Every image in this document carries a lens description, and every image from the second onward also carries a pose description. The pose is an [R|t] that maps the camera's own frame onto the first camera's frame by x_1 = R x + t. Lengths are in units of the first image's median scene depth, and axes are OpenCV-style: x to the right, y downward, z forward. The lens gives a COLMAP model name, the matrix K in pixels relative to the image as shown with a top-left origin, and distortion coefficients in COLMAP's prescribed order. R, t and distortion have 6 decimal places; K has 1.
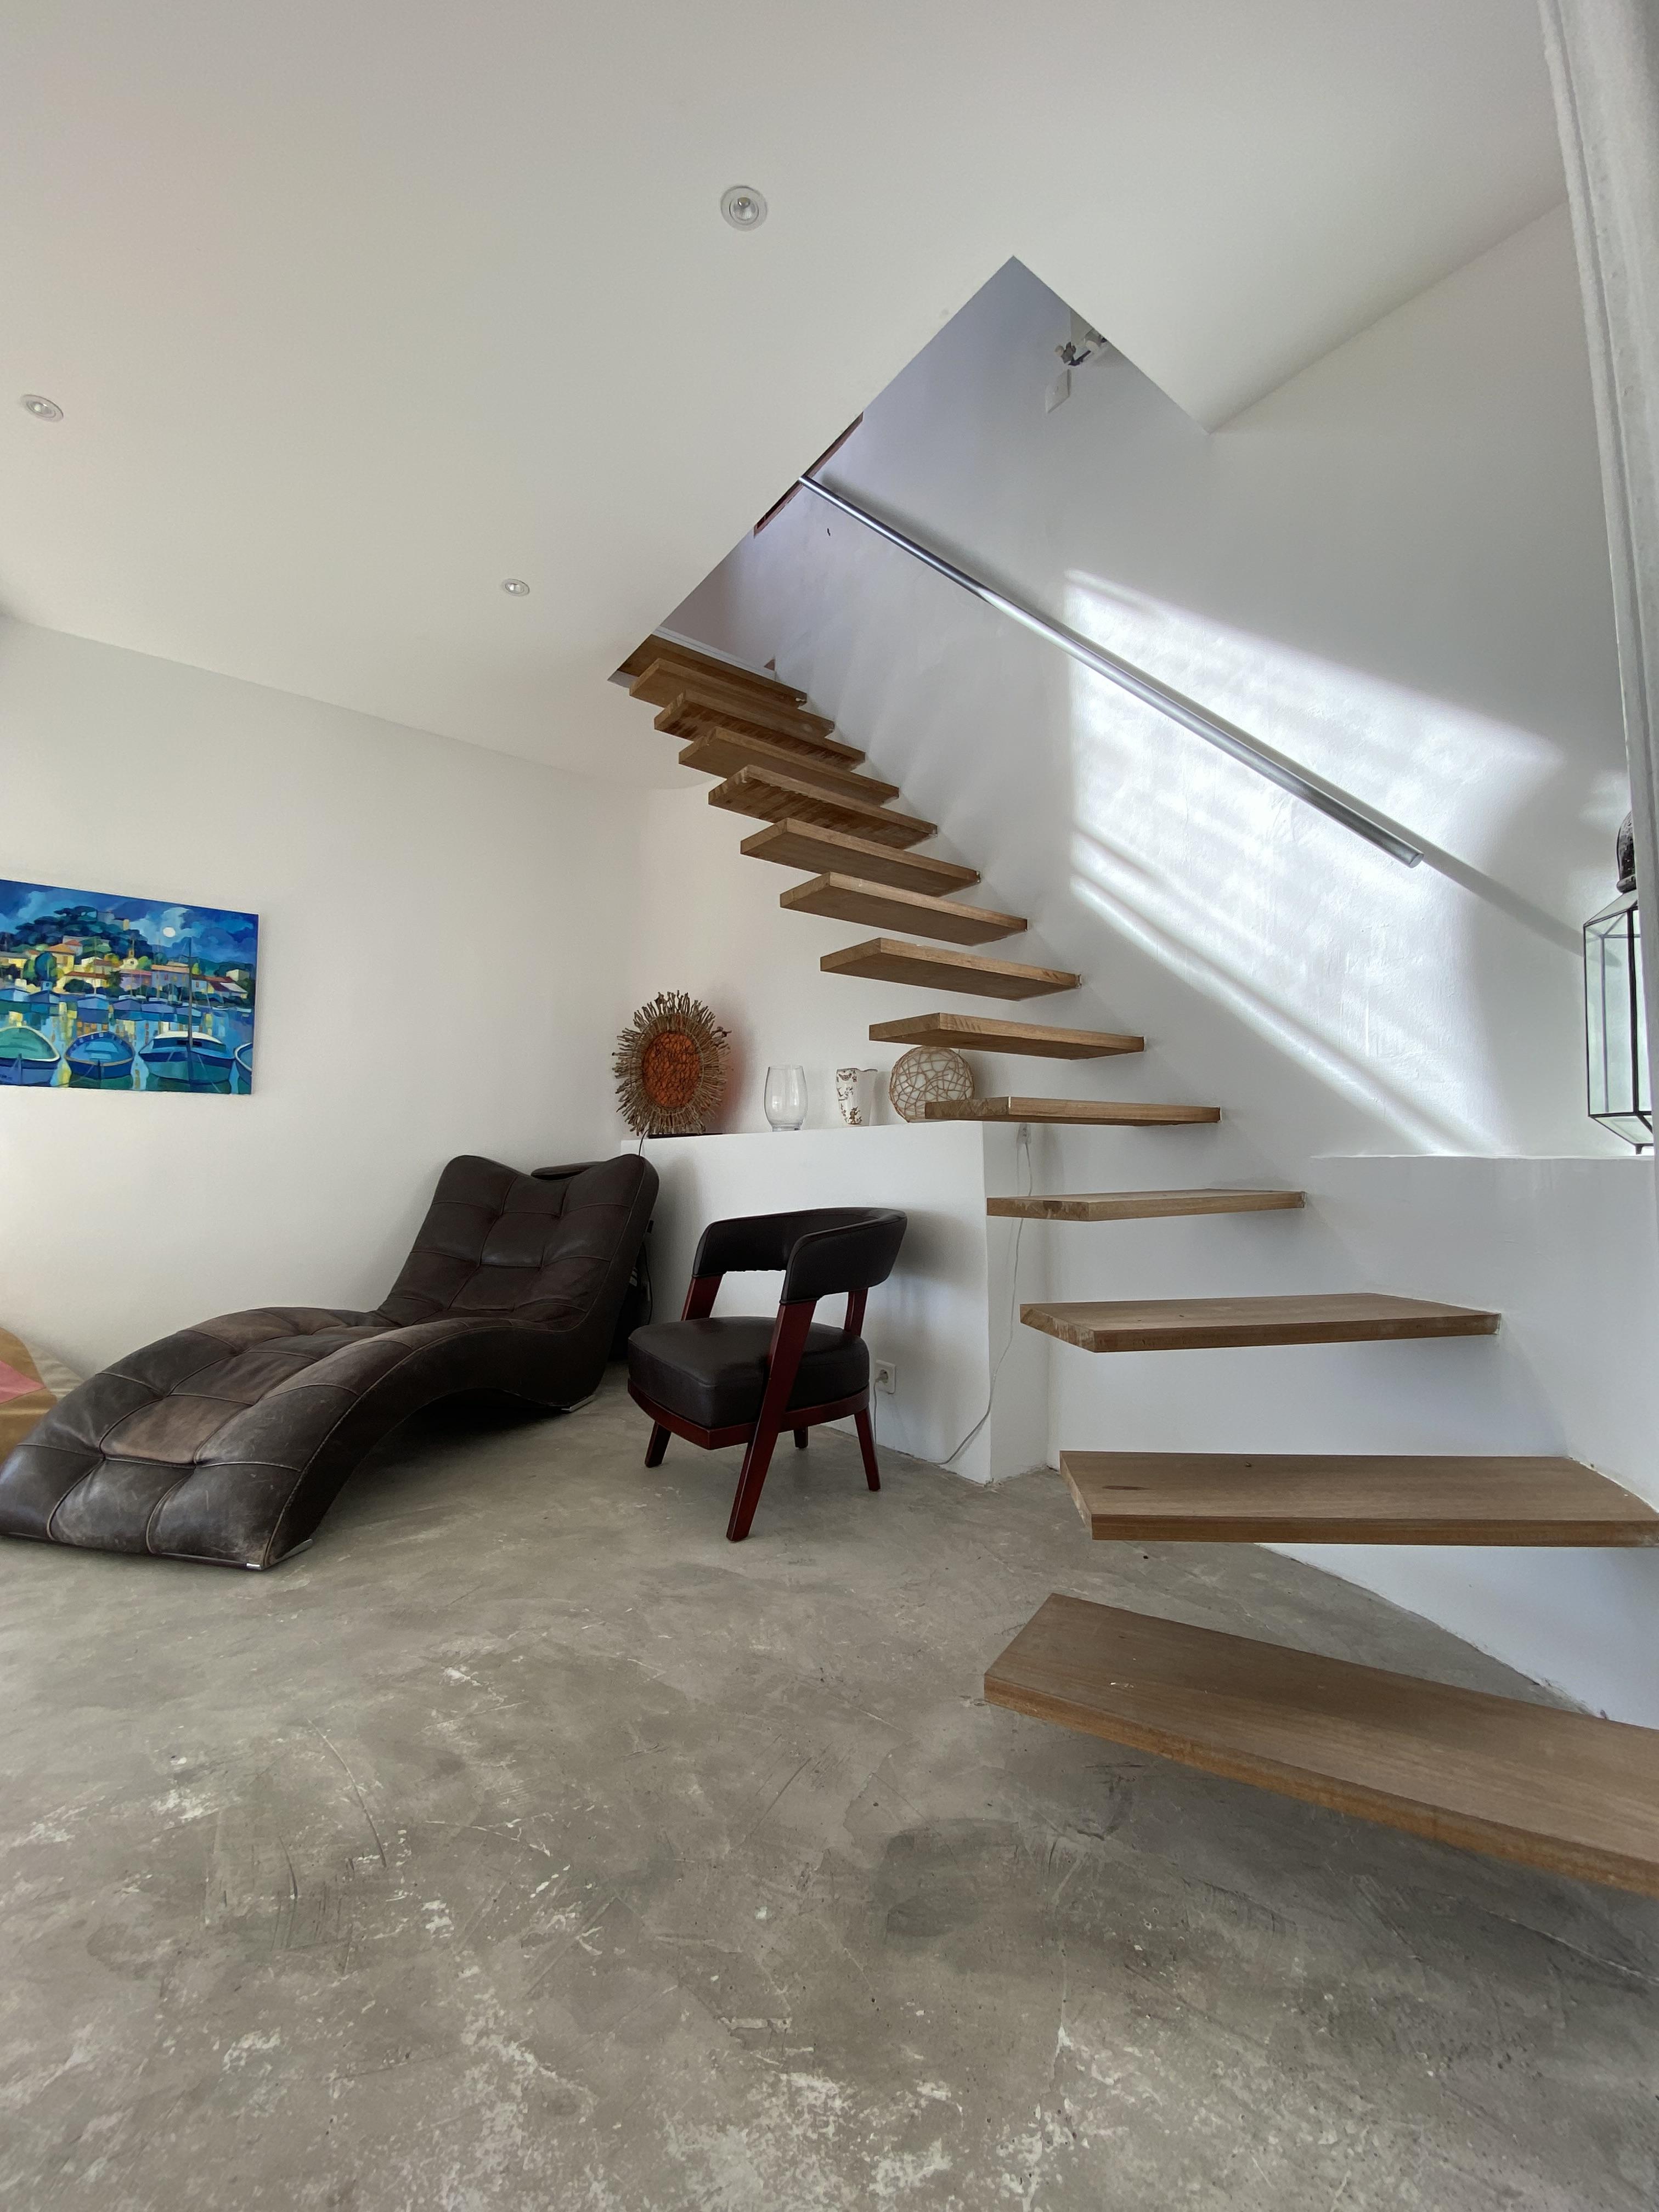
lens RADIAL K [[902.4, 0, 826.1], [0, 902.4, 1116.9], [0, 0, 1]] dist [0.001752, -0.015256]
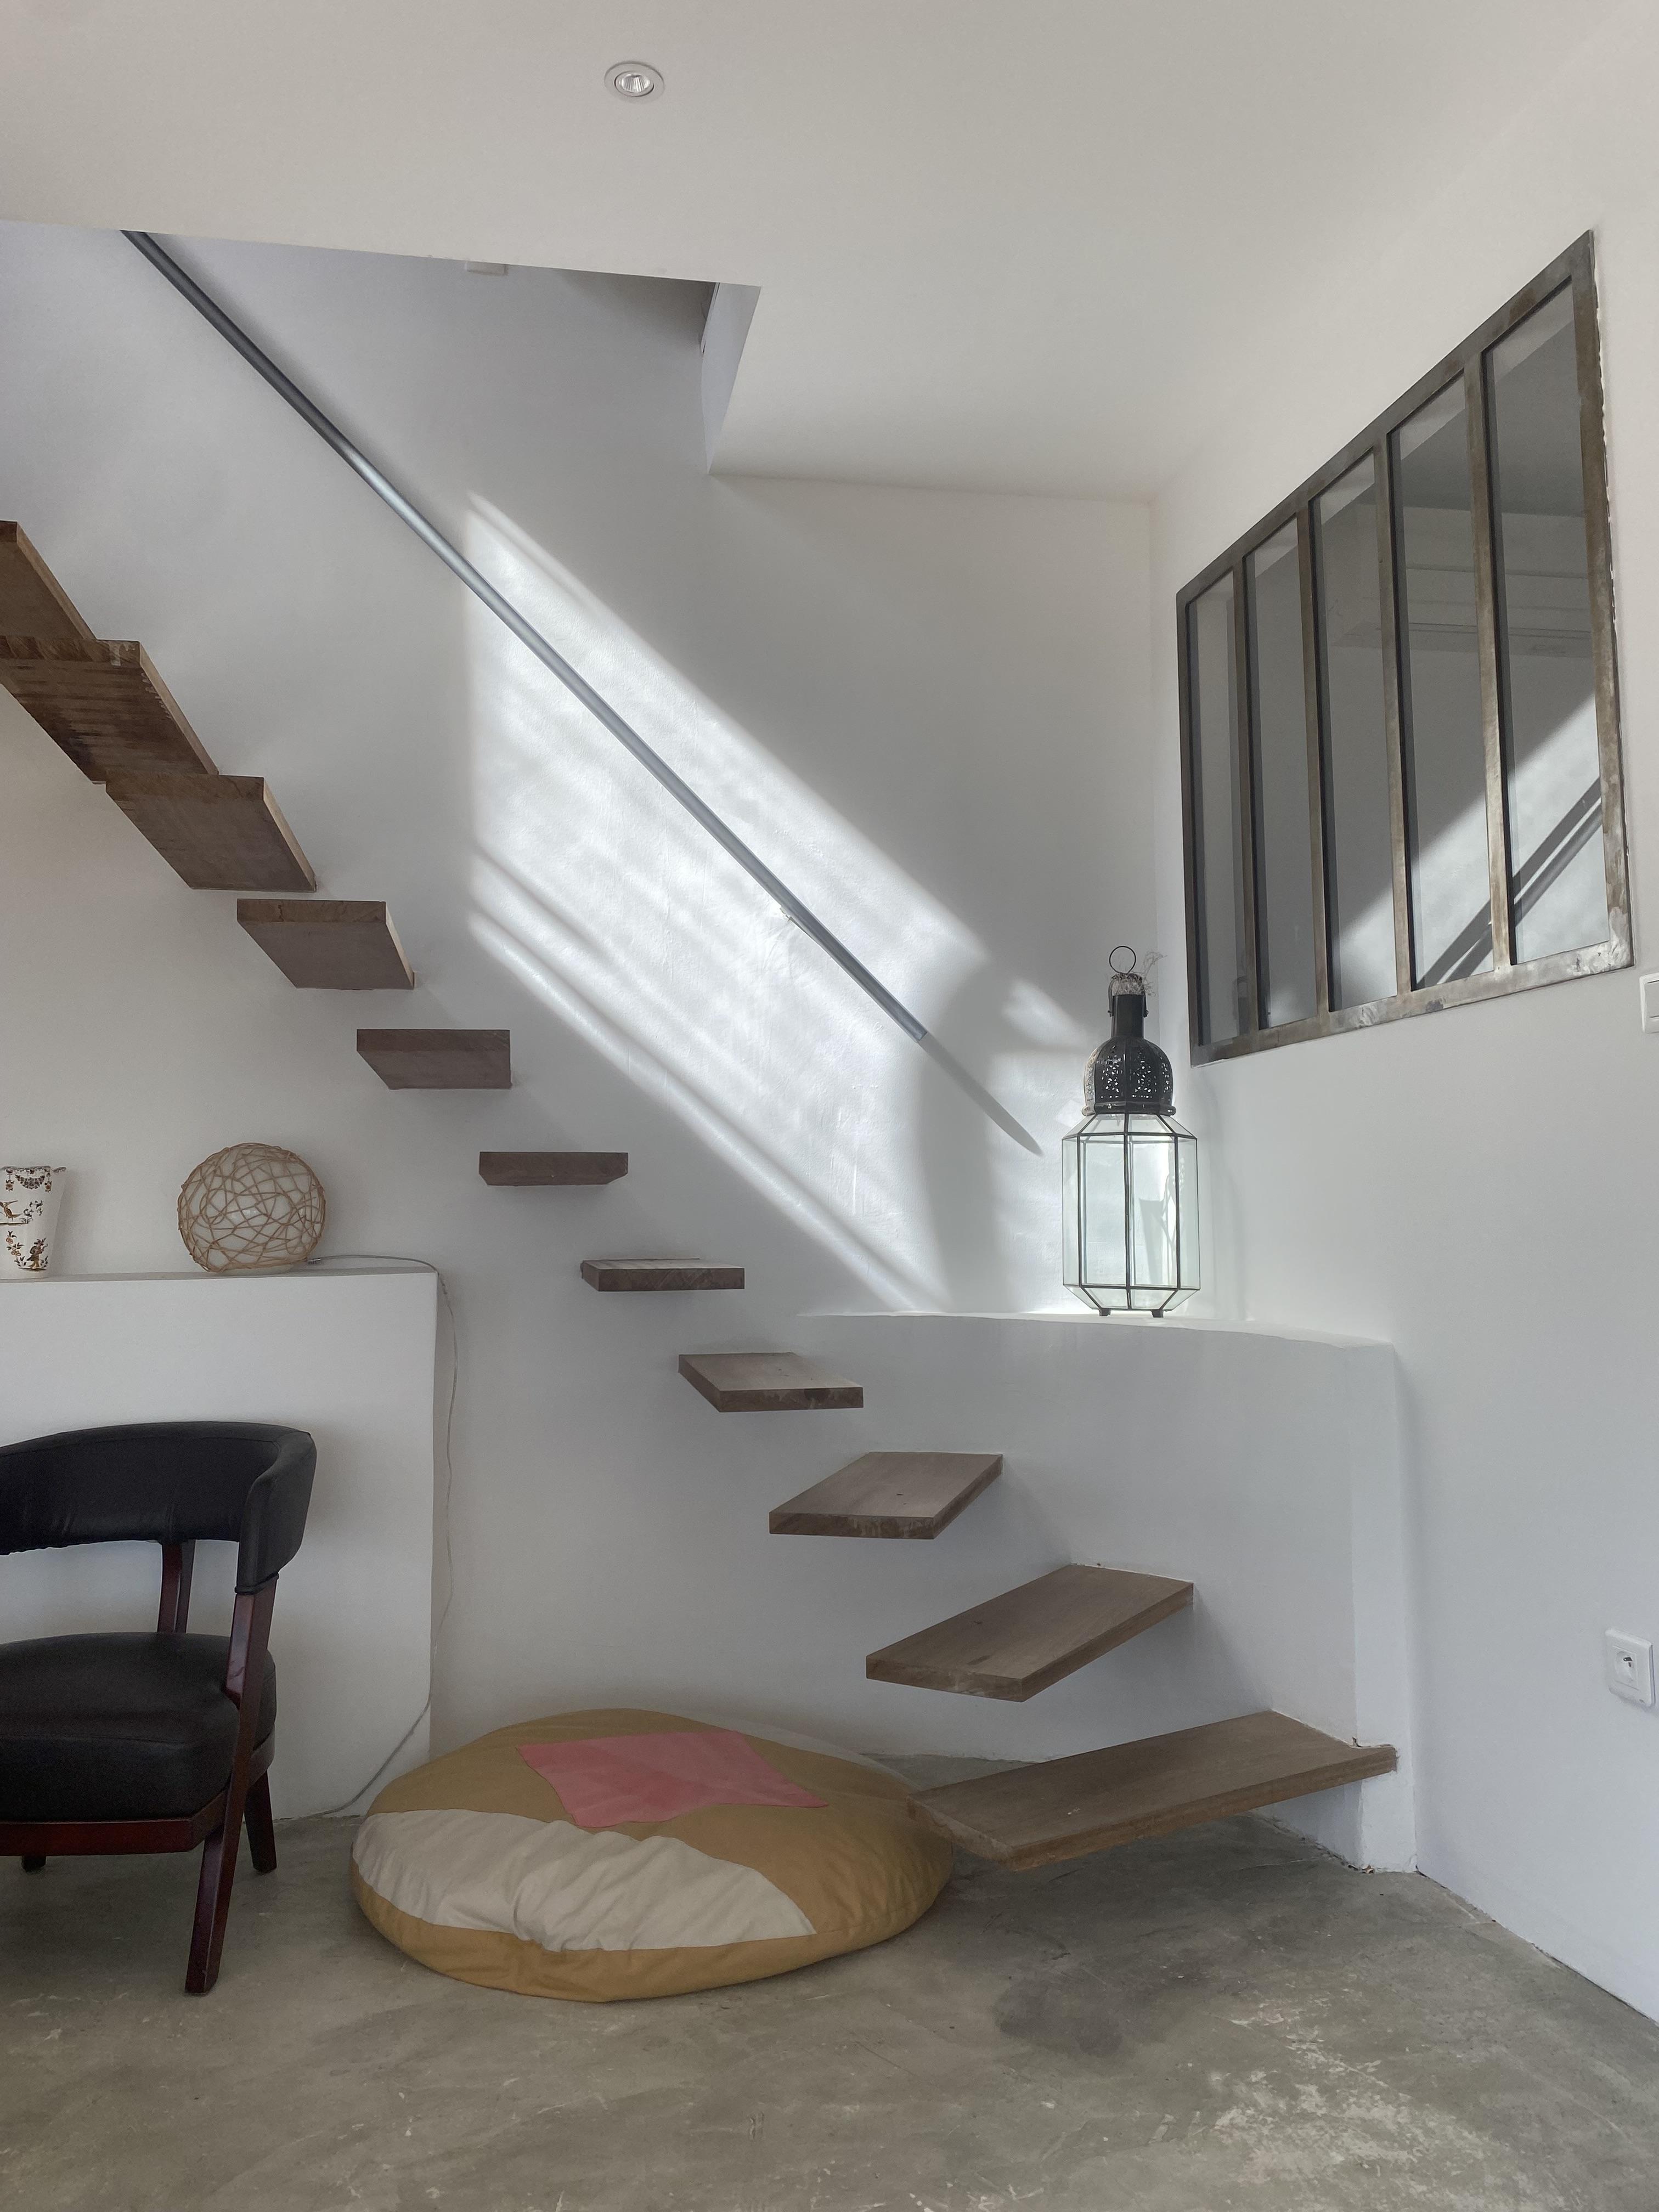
lens RADIAL K [[1673.9, 0, 829.5], [0, 1673.9, 1106.0], [0, 0, 1]] dist [0.044308, -0.069835]
pose [[0.444004, 0.073599, 0.892997, -1.151132], [-0.035265, 0.997284, -0.064660, -0.071275], [-0.895330, -0.002782, 0.445394, 0.208874]]
